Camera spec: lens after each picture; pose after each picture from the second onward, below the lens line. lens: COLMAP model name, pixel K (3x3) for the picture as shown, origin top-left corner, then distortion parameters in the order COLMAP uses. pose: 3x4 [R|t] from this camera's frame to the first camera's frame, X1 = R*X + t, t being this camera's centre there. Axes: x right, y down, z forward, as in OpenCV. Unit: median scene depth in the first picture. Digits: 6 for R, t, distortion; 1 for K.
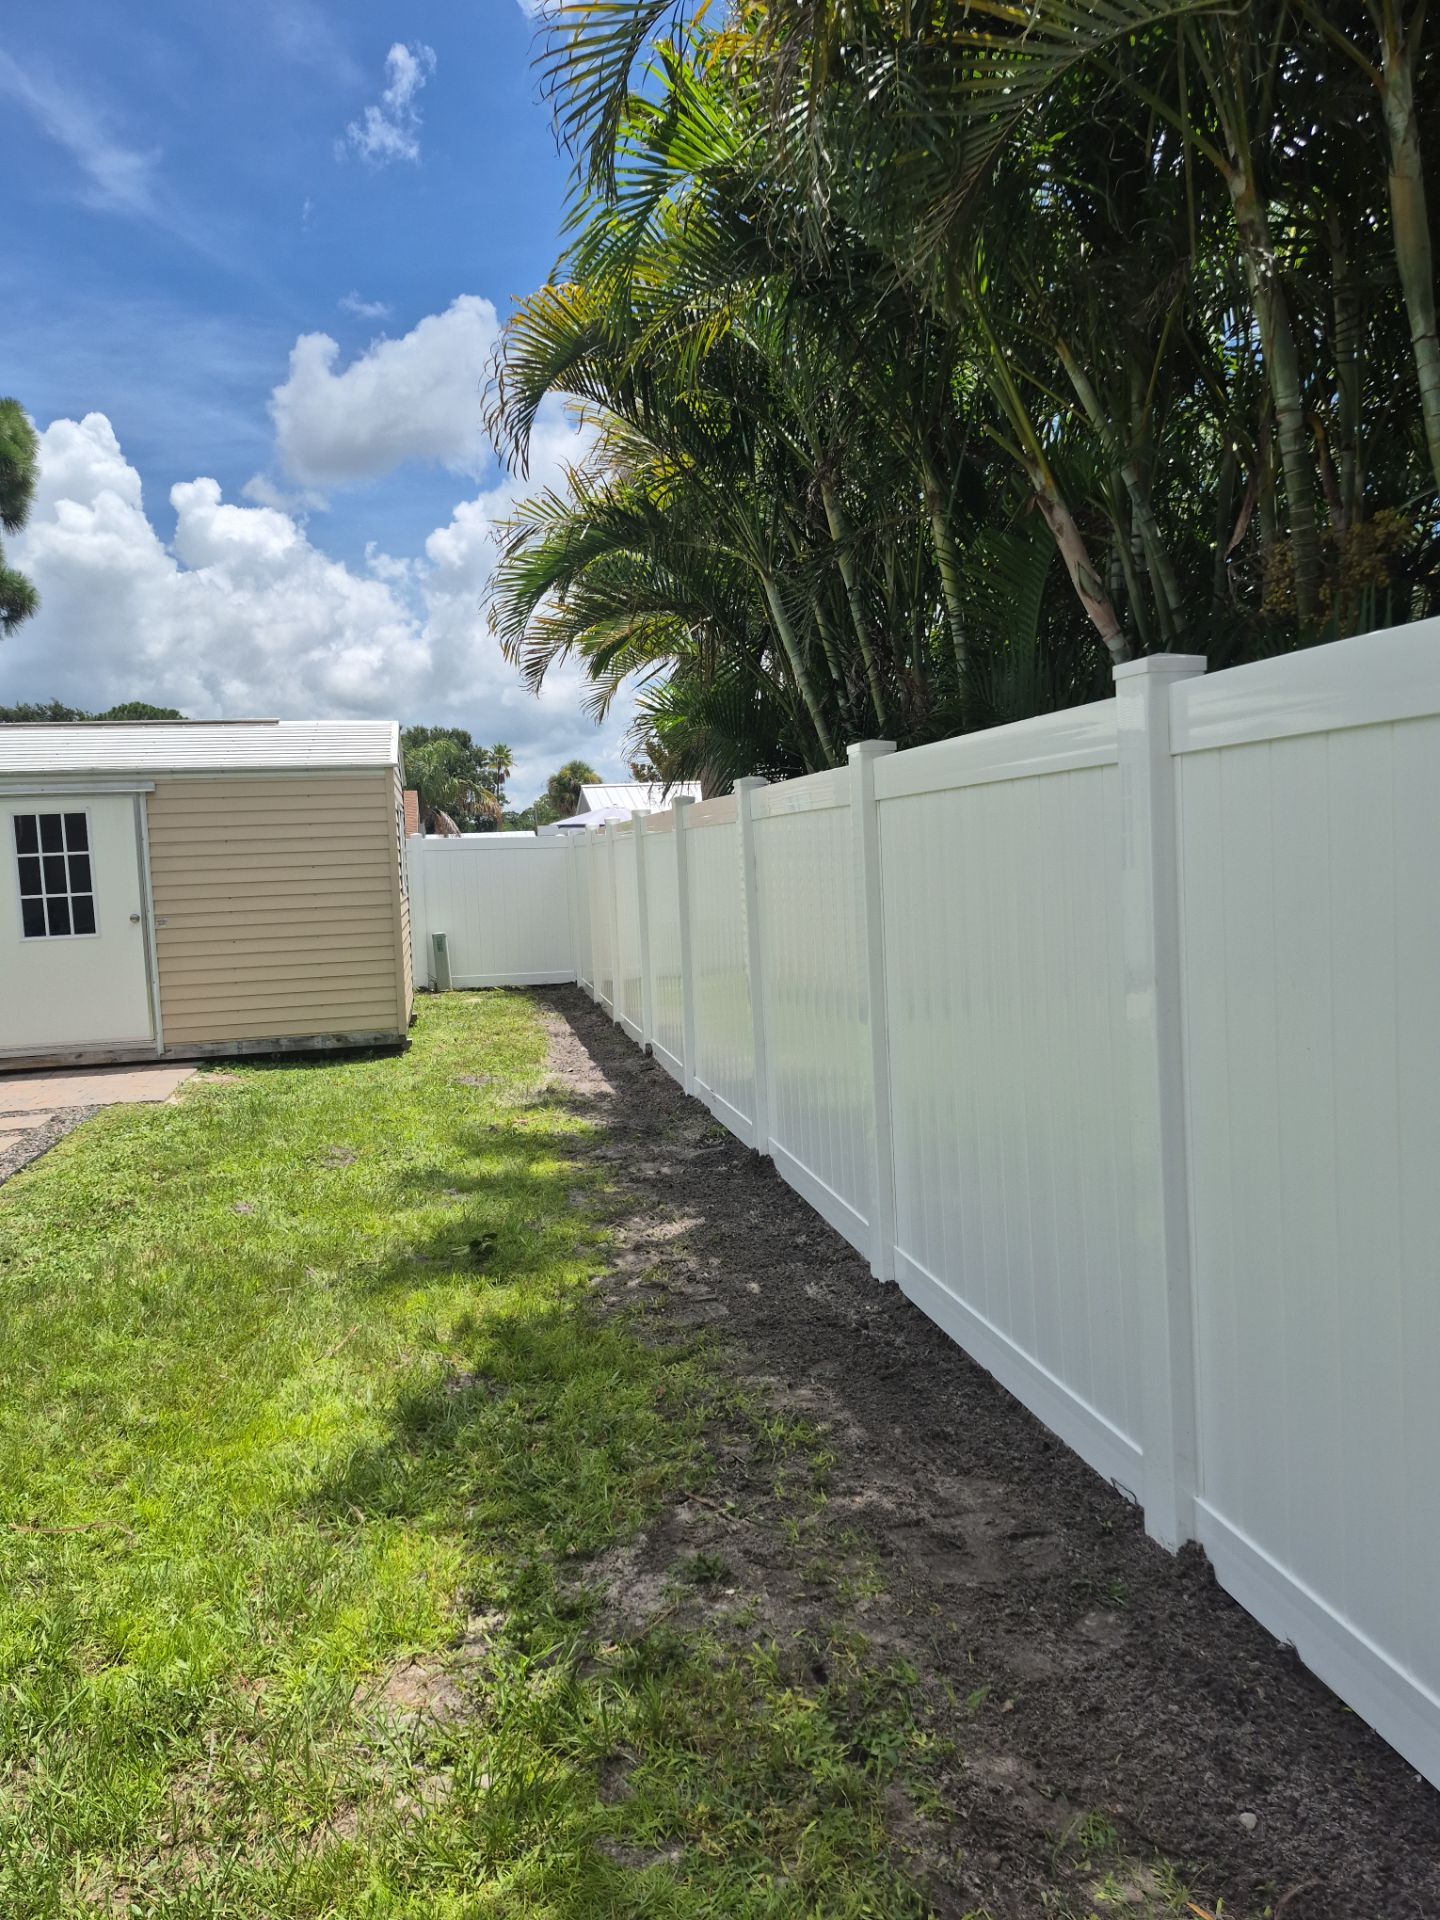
lens RADIAL K [[1354.9, 0, 737.2], [0, 1354.9, 957.0], [0, 0, 1]] dist [0.053487, -0.064804]
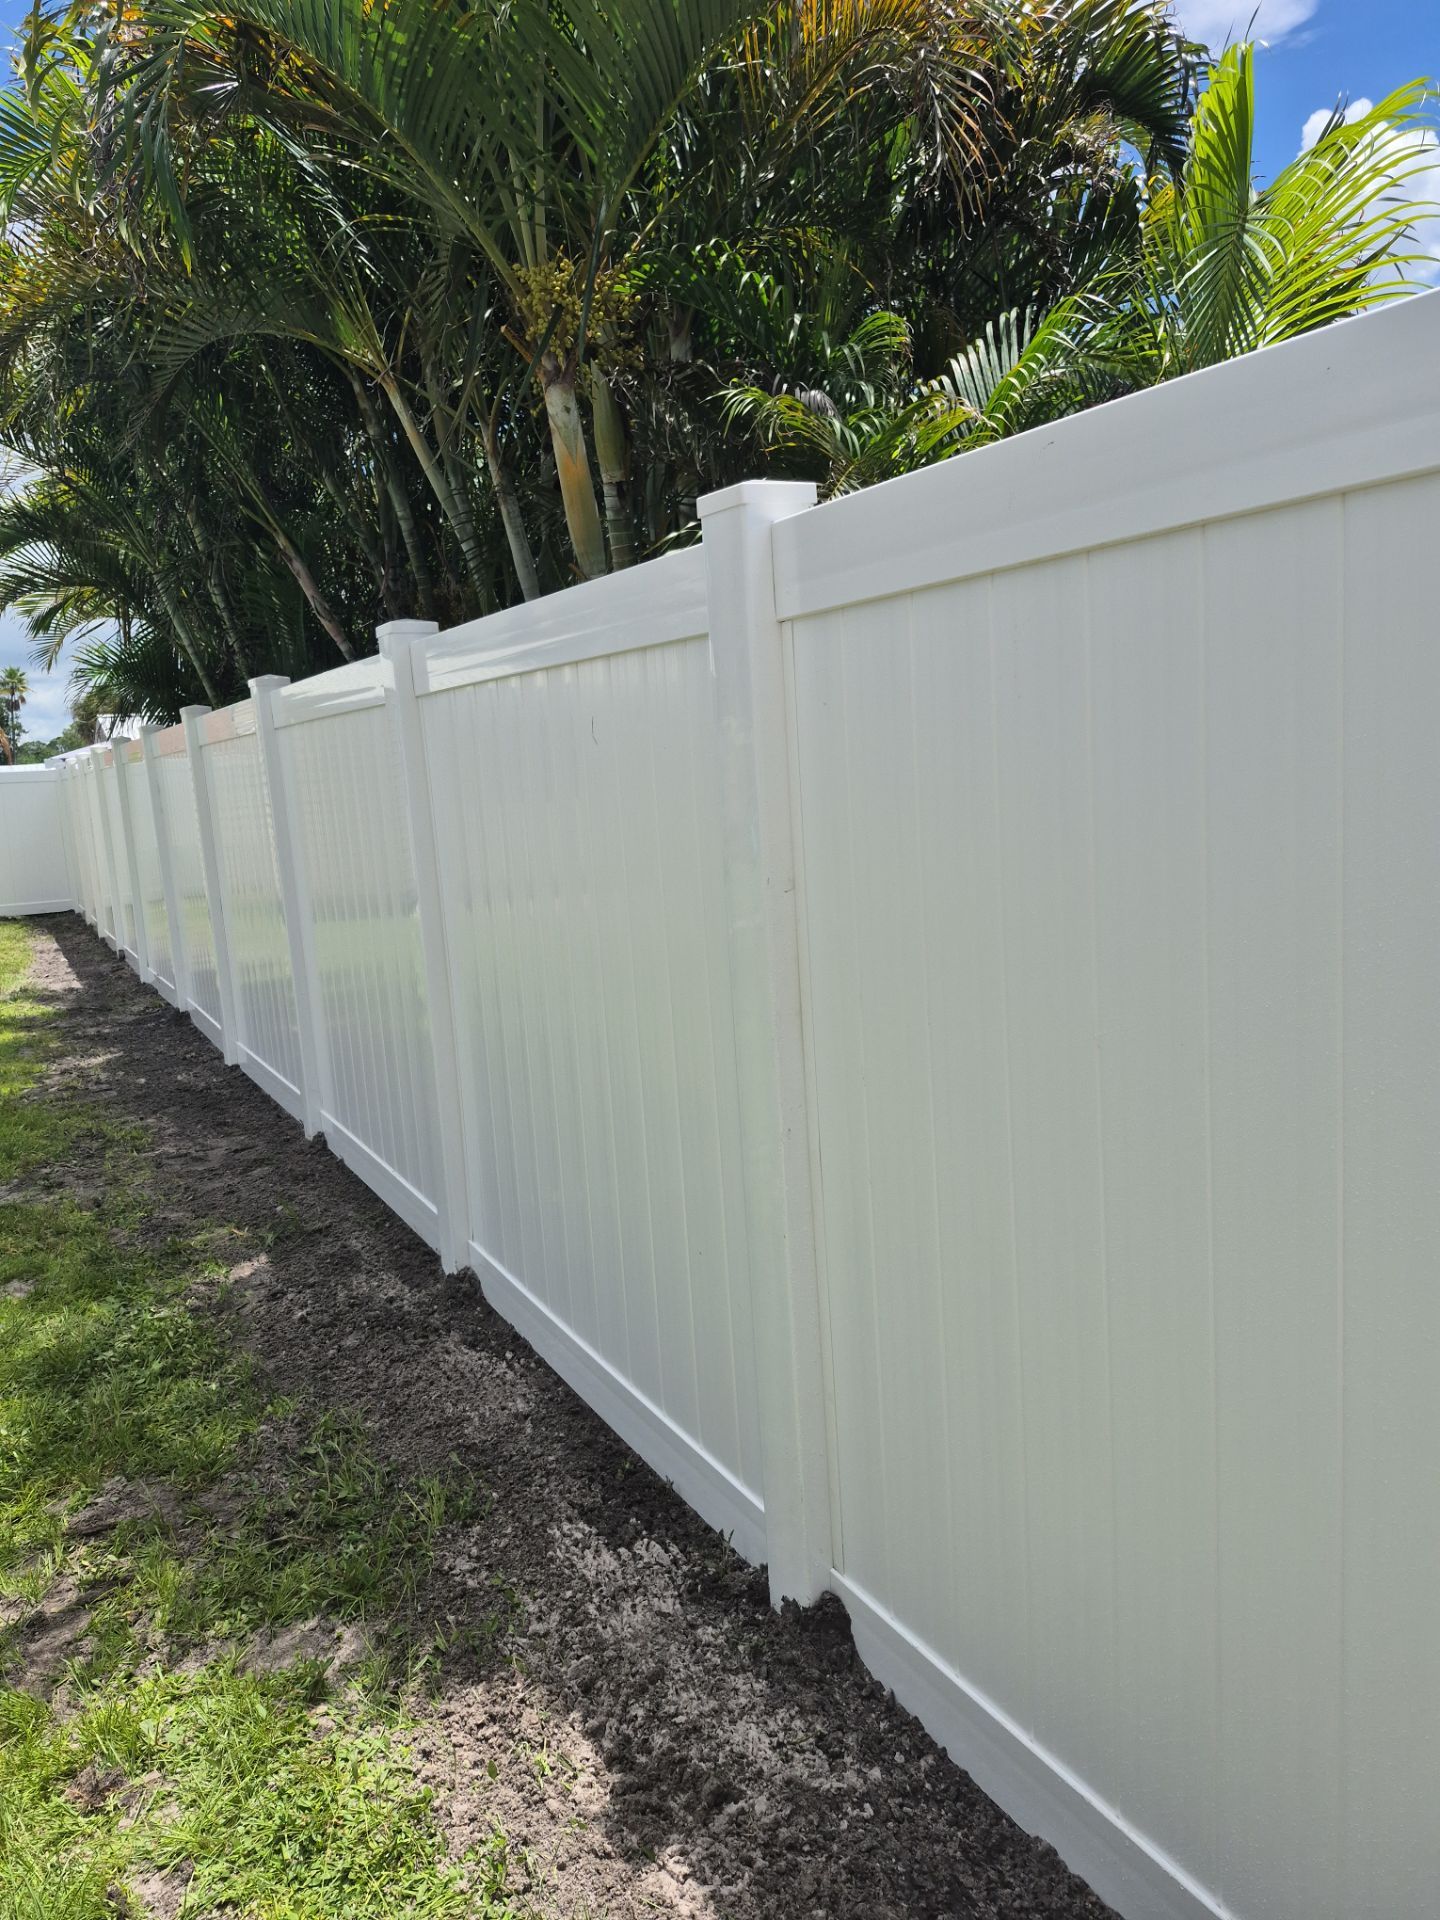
lens RADIAL K [[1354.9, 0, 752.8], [0, 1354.9, 951.0], [0, 0, 1]] dist [0.053487, -0.064804]
pose [[0.951282, -0.061219, 0.302183, 0.132346], [0.046224, 0.997330, 0.056535, 0.033244], [-0.304837, -0.039812, 0.951572, -0.390076]]
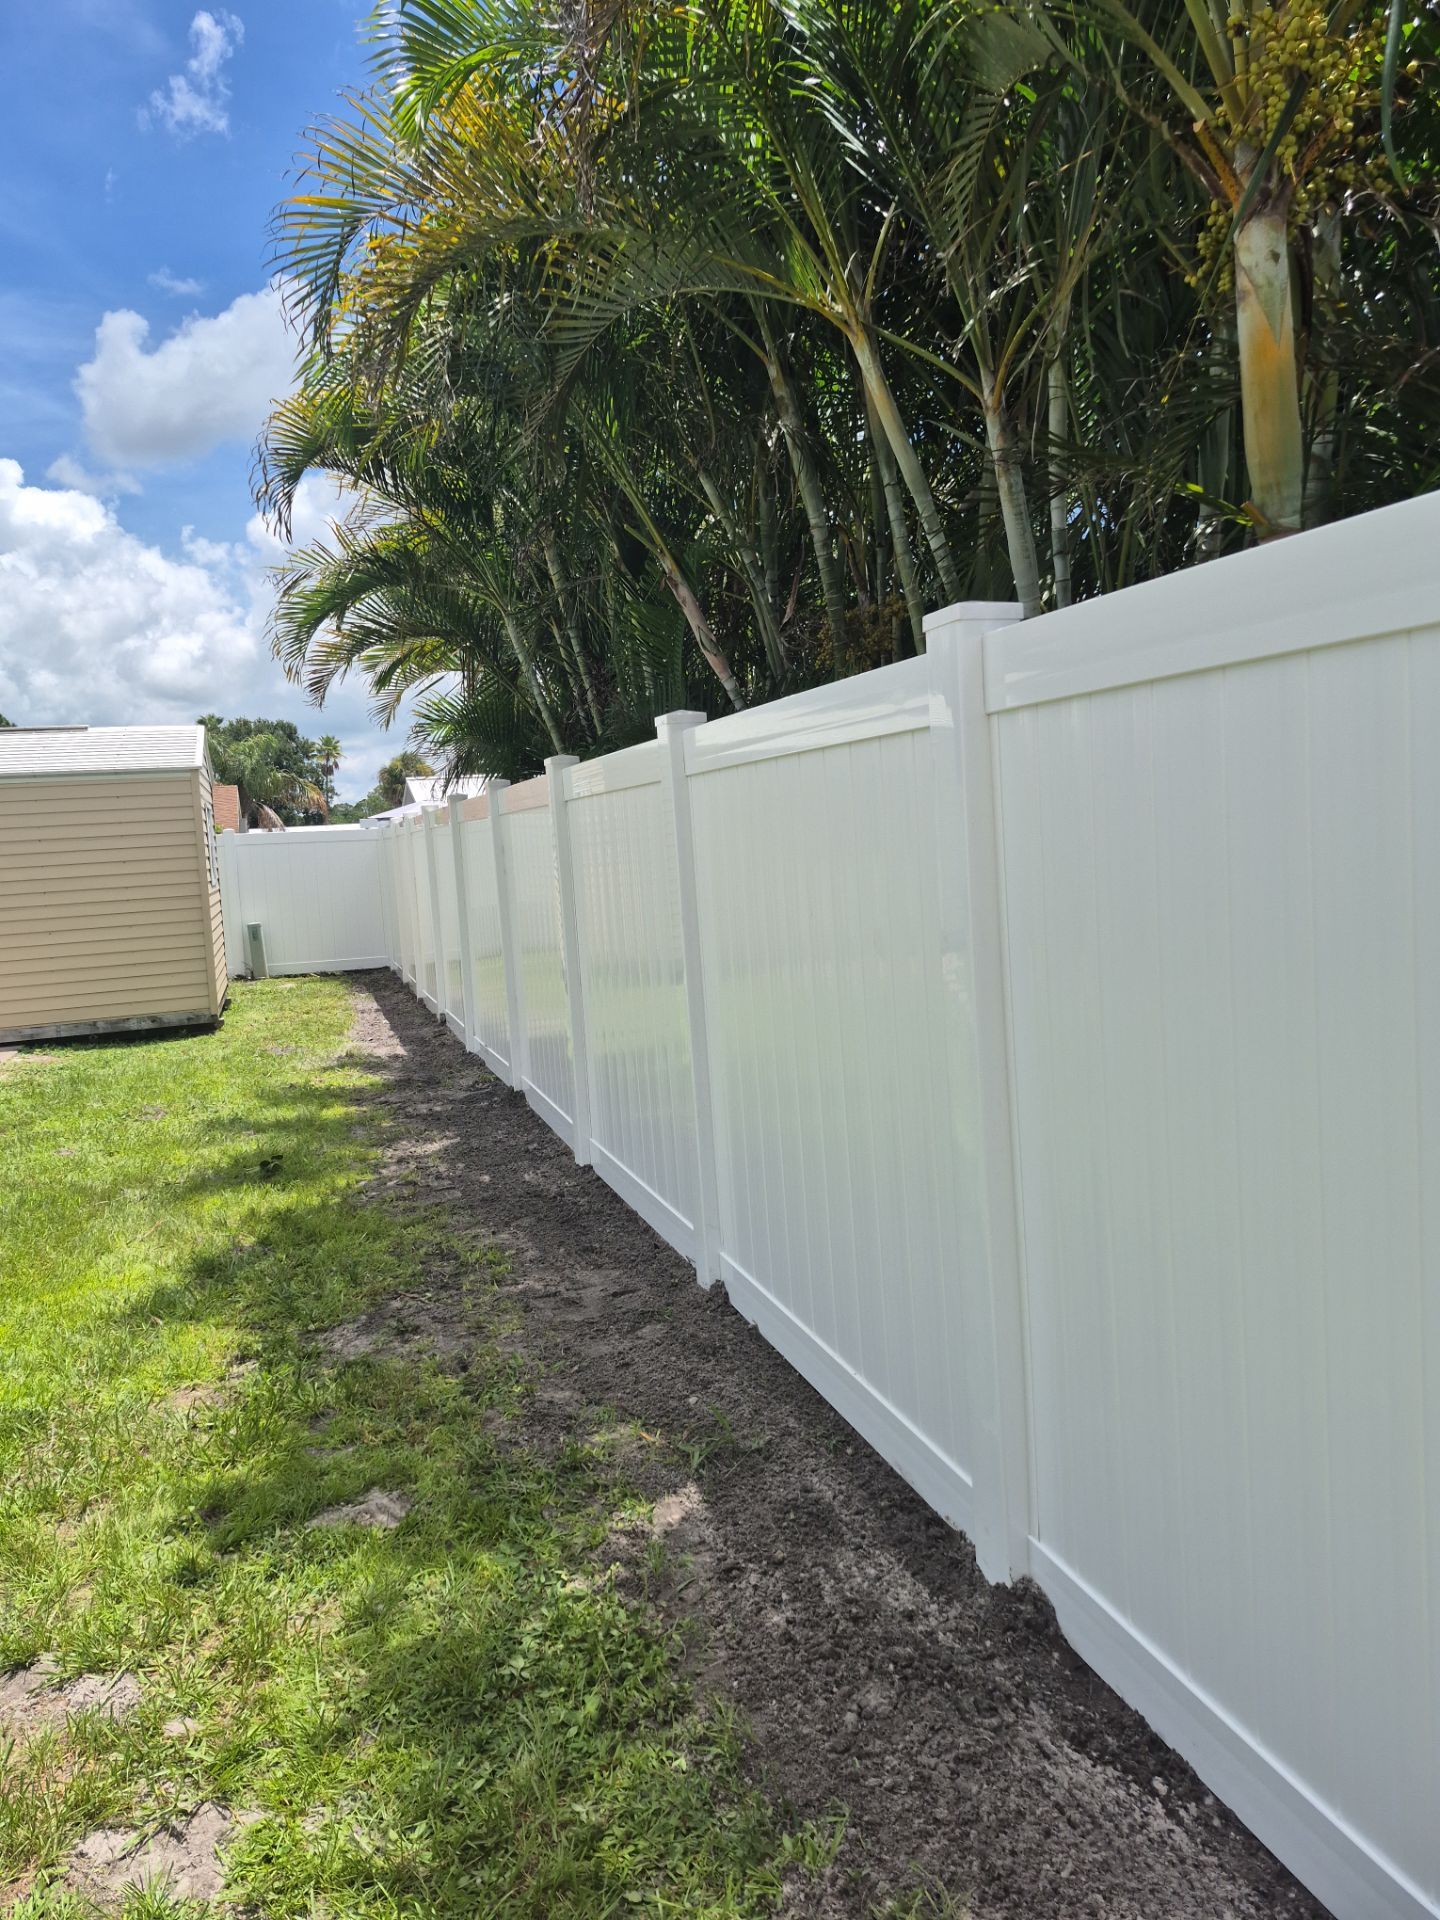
lens RADIAL K [[1354.9, 0, 739.4], [0, 1354.9, 939.3], [0, 0, 1]] dist [0.053487, -0.064804]
pose [[0.993111, -0.028649, 0.113619, 0.072852], [0.029075, 0.999575, -0.002098, 0.017001], [-0.113510, 0.005387, 0.993522, -0.201729]]
